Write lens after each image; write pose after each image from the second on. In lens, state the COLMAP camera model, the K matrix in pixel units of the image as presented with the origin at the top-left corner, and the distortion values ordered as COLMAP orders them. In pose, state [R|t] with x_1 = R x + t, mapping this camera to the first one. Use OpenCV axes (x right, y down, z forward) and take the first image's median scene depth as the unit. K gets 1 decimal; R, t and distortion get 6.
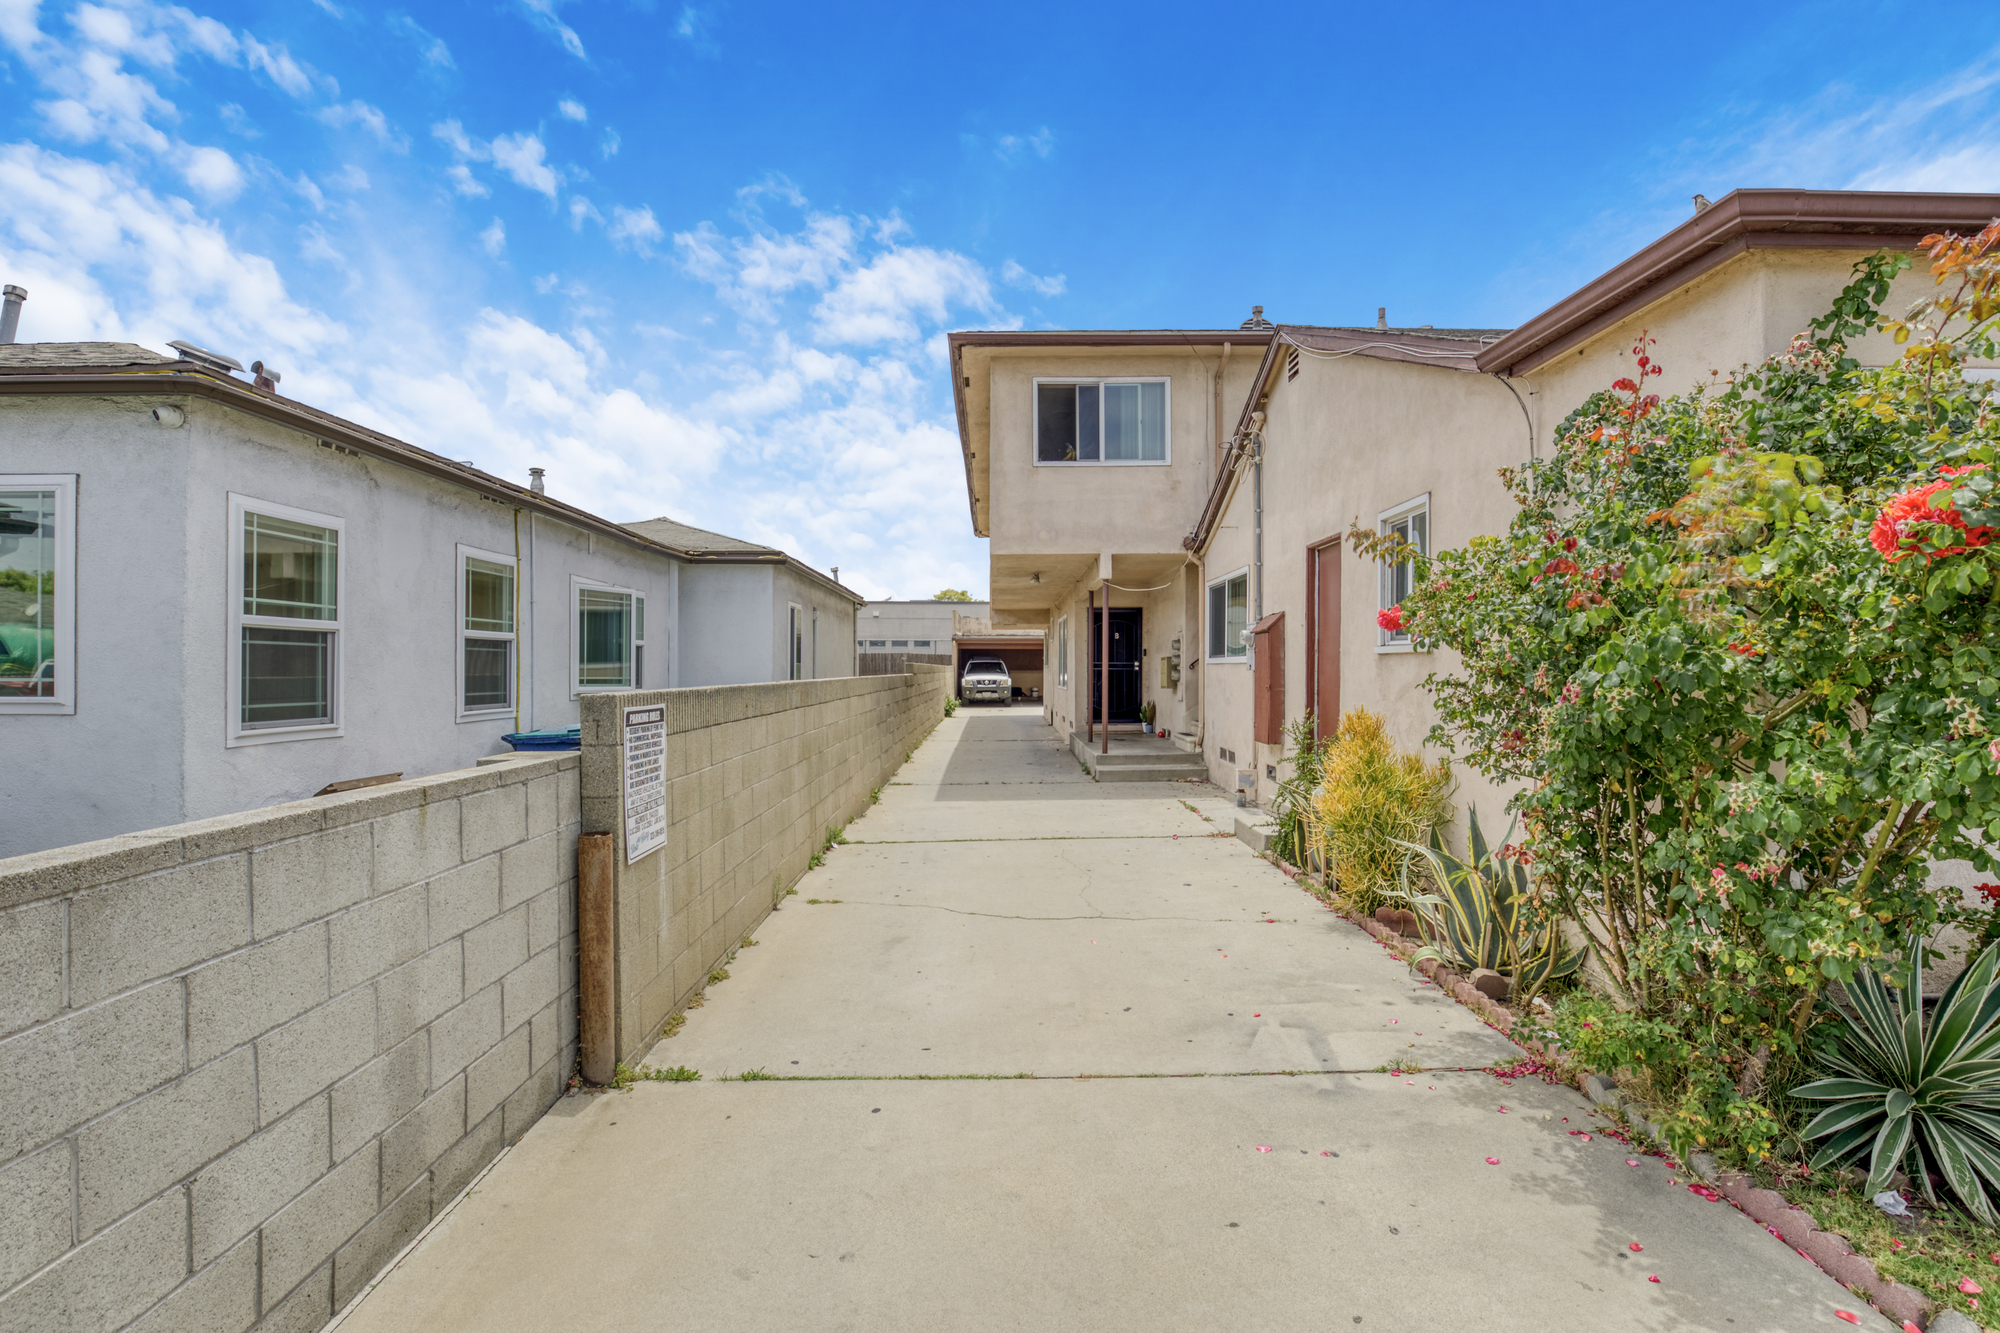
lens RADIAL K [[960.3, 0, 1008.3], [0, 960.3, 670.5], [0, 0, 1]] dist [-0.034038, -0.000348]
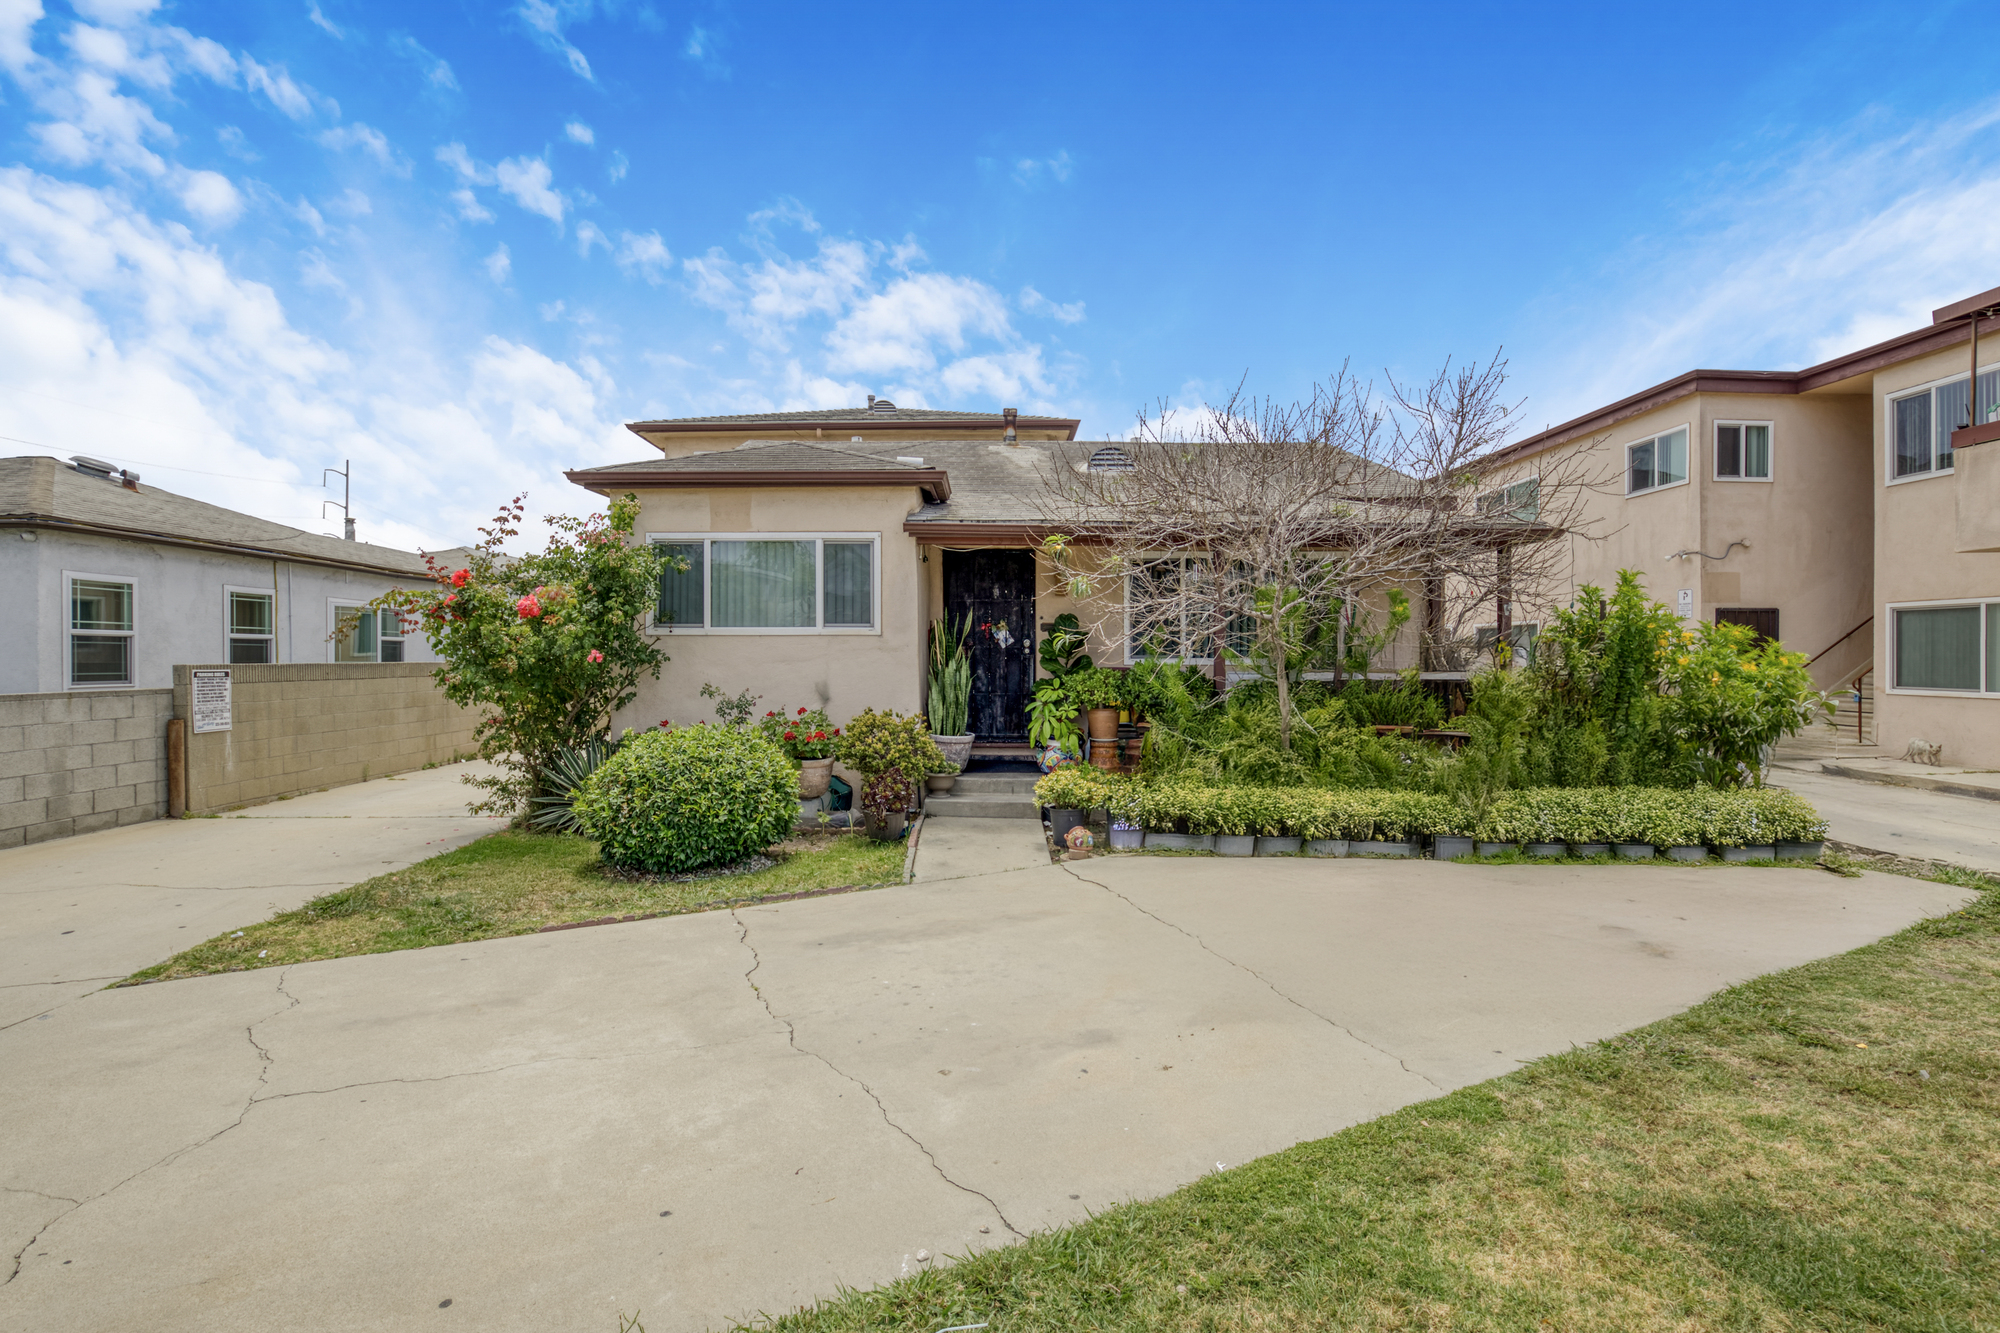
lens RADIAL K [[938.2, 0, 998.9], [0, 938.2, 669.7], [0, 0, 1]] dist [-0.035759, 0.007051]
pose [[0.999981, -0.001852, -0.005861, 0.491996], [0.001911, 0.999948, 0.009999, 0.005386], [0.005842, -0.010010, 0.999933, -0.394468]]
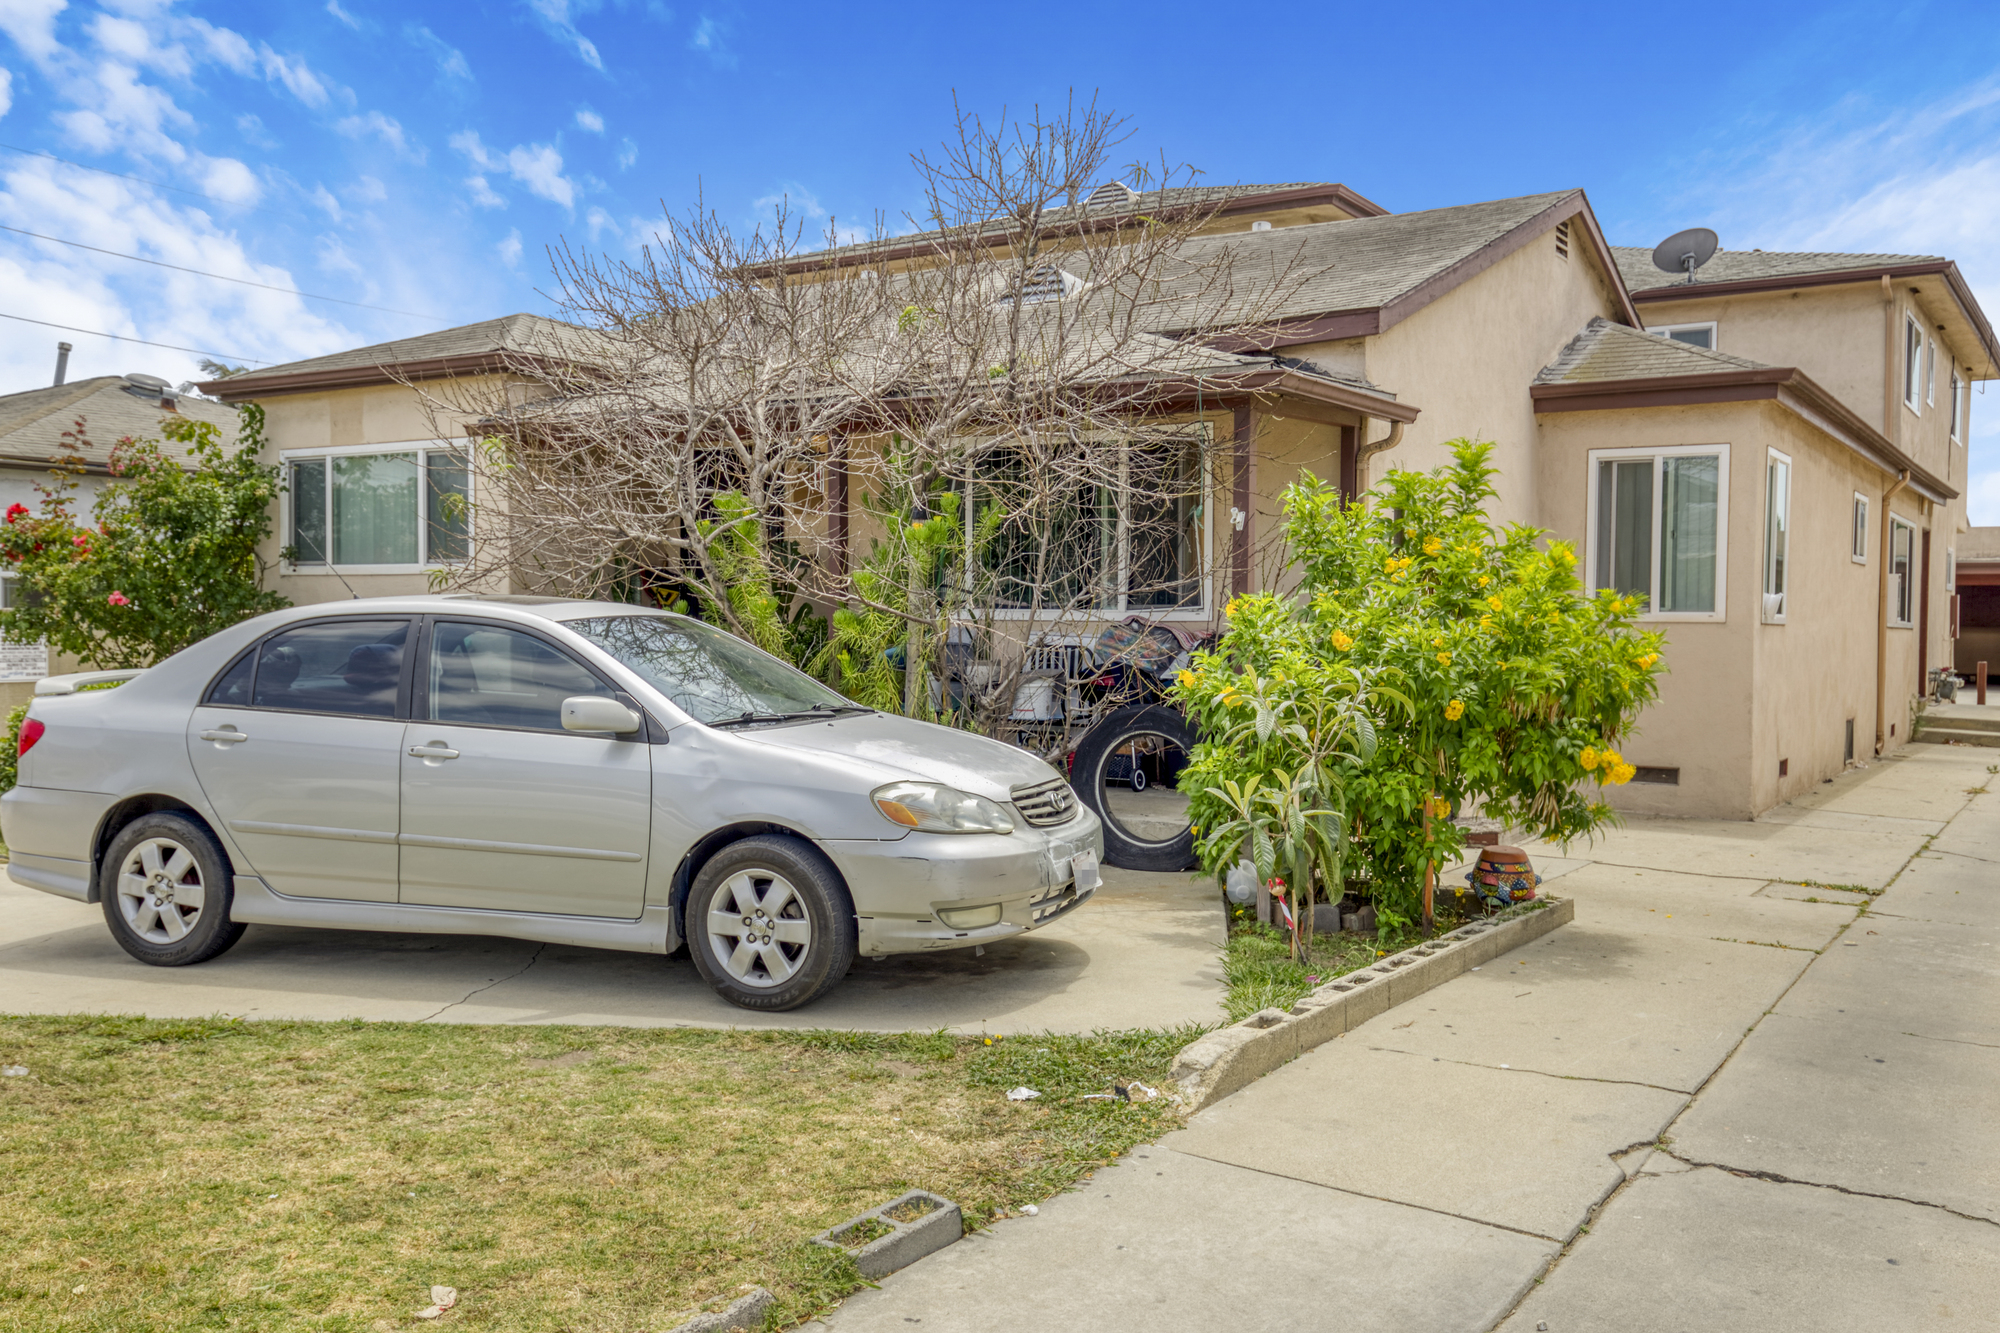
lens RADIAL K [[1767.6, 0, 1008.2], [0, 1767.6, 665.2], [0, 0, 1]] dist [0.043508, 0.002707]
pose [[0.838405, 0.019685, -0.544692, 1.165658], [-0.008227, 0.999691, 0.023465, 0.011580], [0.544985, -0.015192, 0.838308, -0.374207]]
